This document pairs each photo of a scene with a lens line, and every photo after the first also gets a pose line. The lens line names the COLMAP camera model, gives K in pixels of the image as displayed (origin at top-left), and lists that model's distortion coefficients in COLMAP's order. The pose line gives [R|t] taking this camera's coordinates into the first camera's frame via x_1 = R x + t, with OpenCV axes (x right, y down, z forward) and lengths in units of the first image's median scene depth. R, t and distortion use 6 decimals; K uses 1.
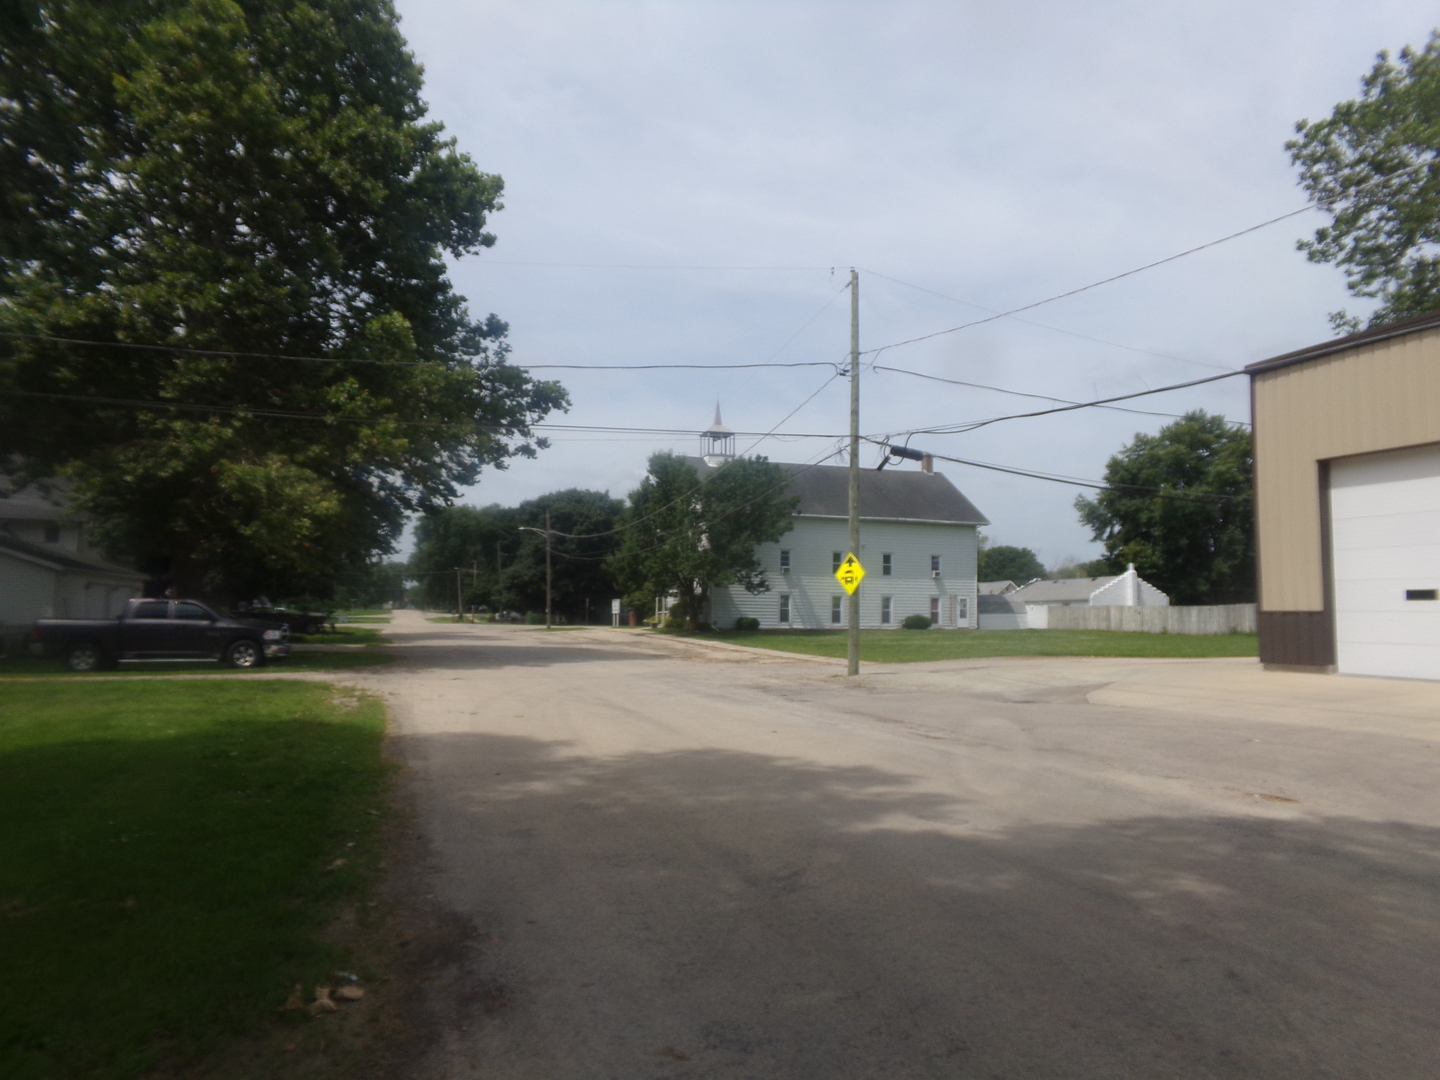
lens RADIAL K [[982.8, 0, 709.8], [0, 982.8, 532.6], [0, 0, 1]] dist [-0.037429, 0.058266]
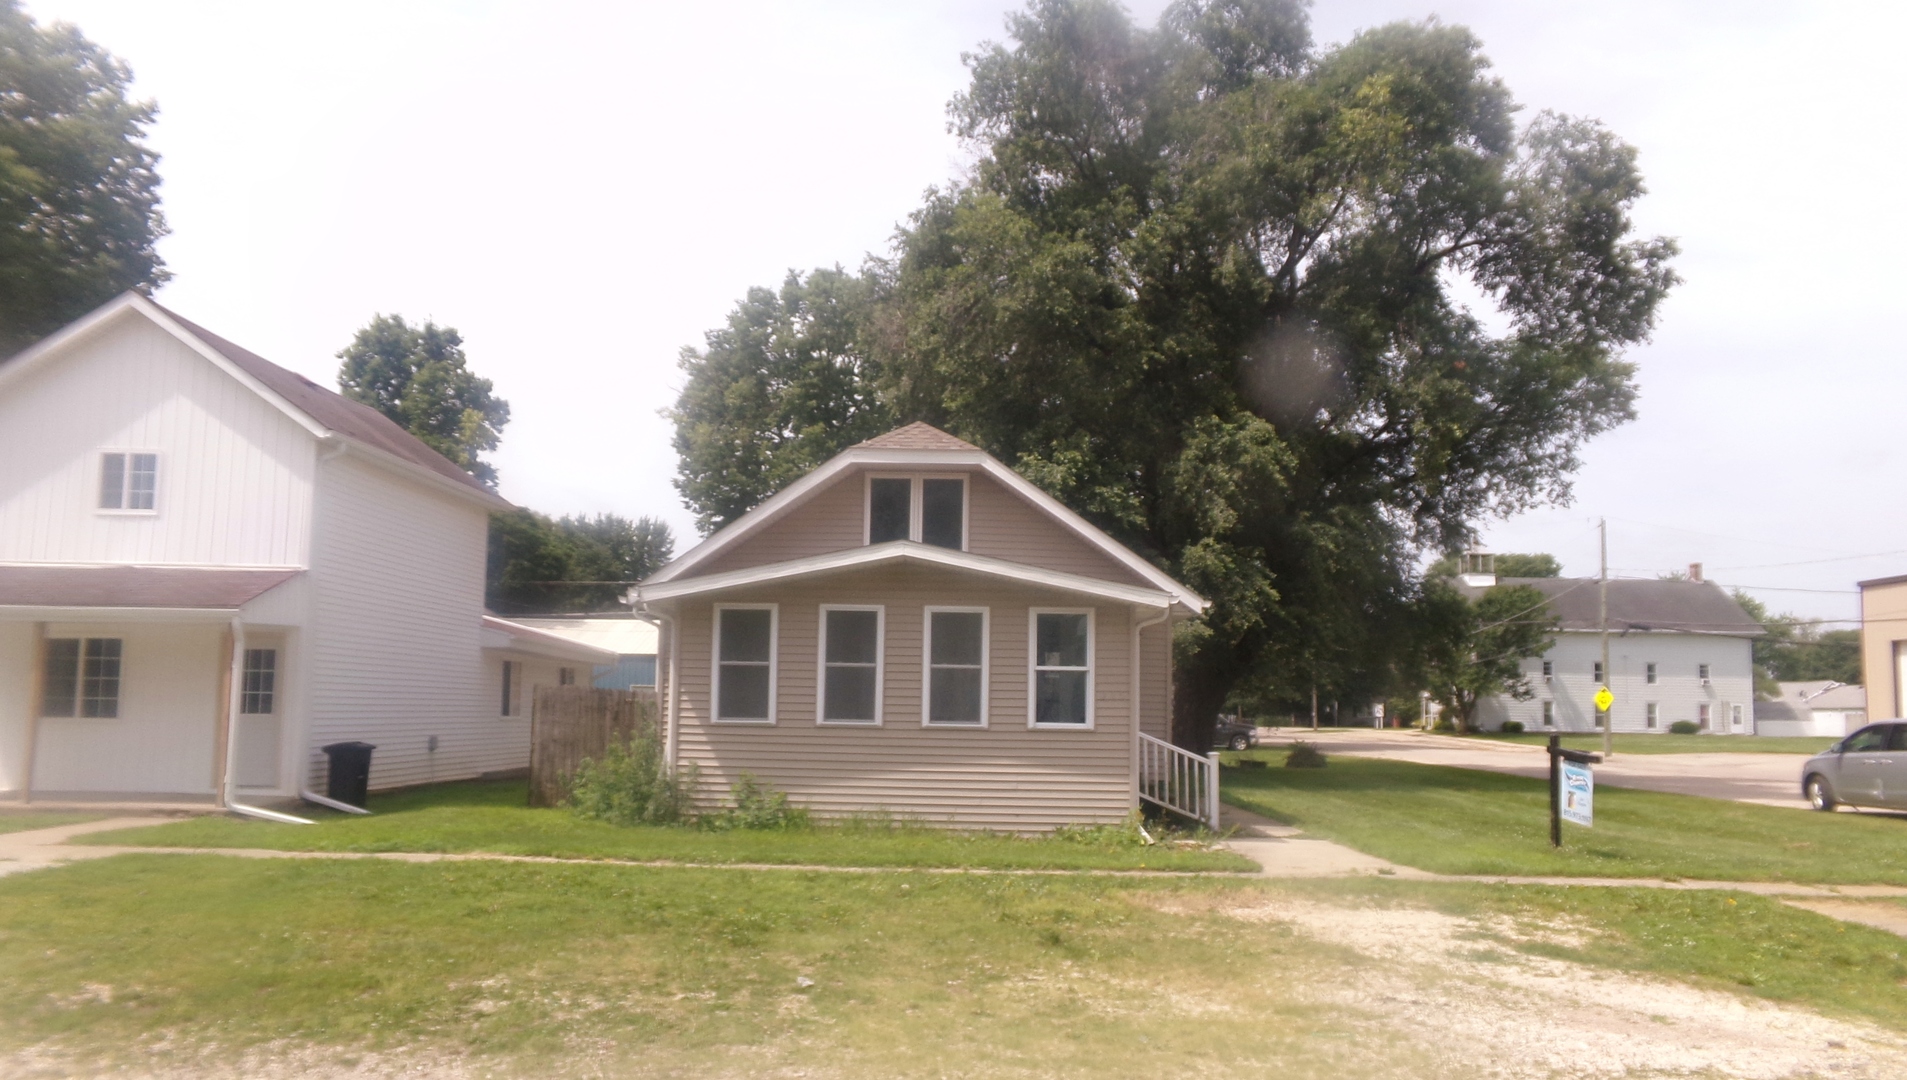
lens RADIAL K [[1284.0, 0, 922.2], [0, 1284.0, 603.2], [0, 0, 1]] dist [-0.031576, 0.018523]
pose [[0.935376, -0.019736, -0.353104, -0.124761], [0.019504, 0.999801, -0.004216, -0.093922], [0.353117, -0.002943, 0.935575, -1.015597]]
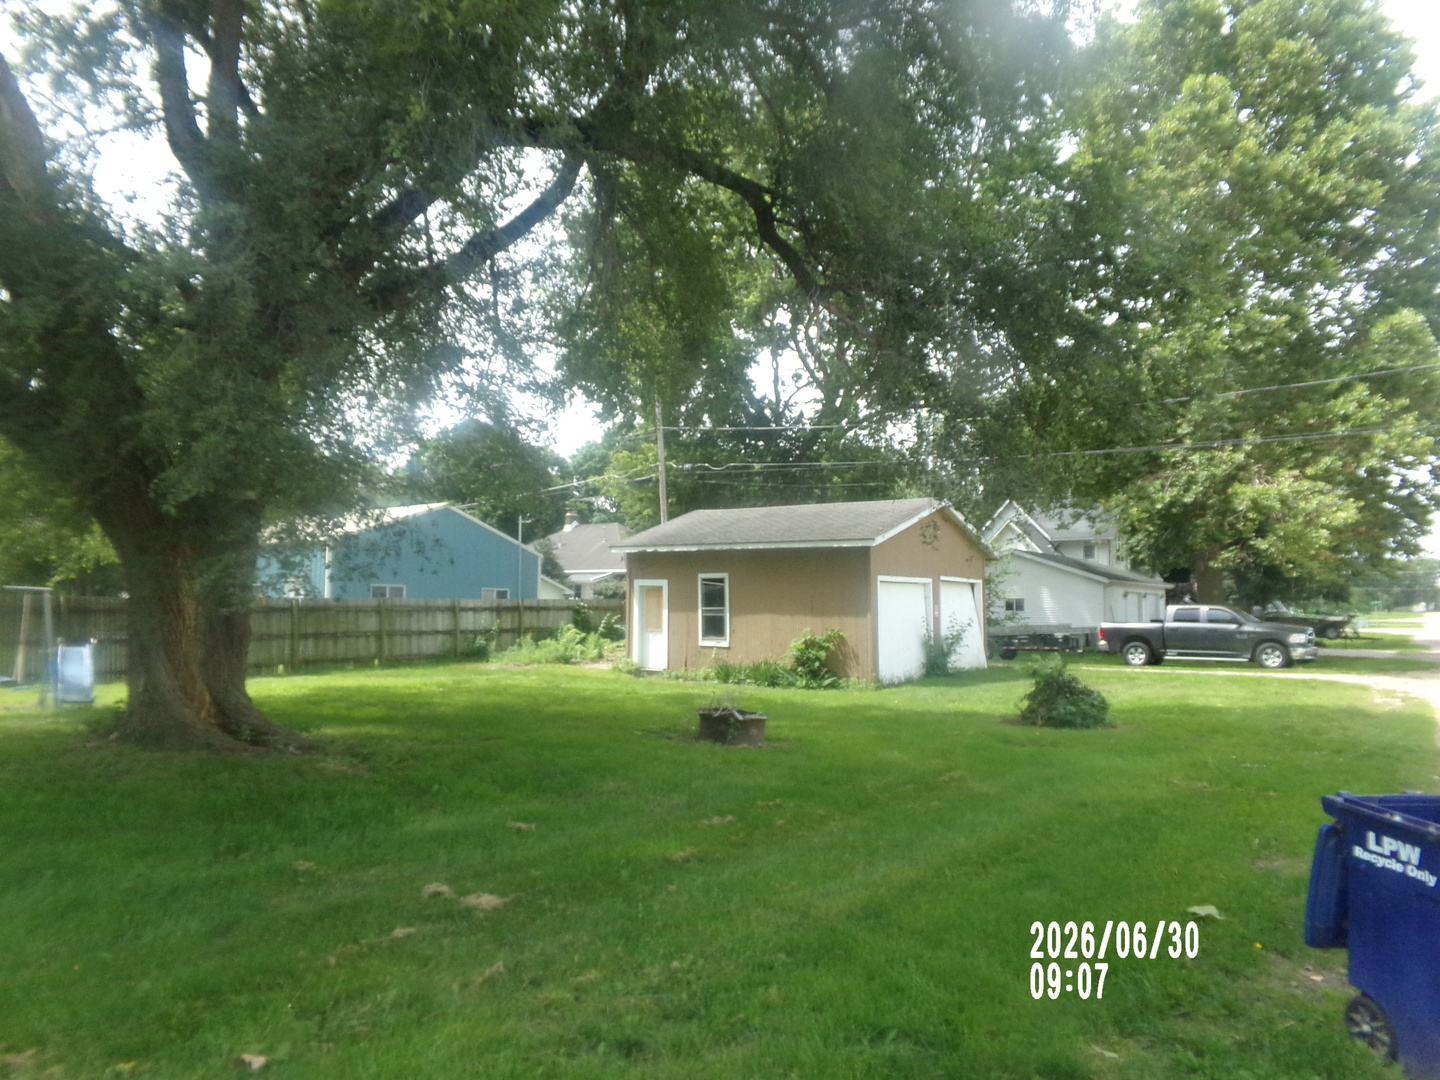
lens RADIAL K [[982.8, 0, 715.2], [0, 982.8, 542.4], [0, 0, 1]] dist [-0.037429, 0.058266]
pose [[0.591679, -0.057980, -0.804086, 0.030972], [0.064082, 0.997637, -0.024782, -0.010742], [0.803623, -0.036865, 0.593996, -0.103627]]
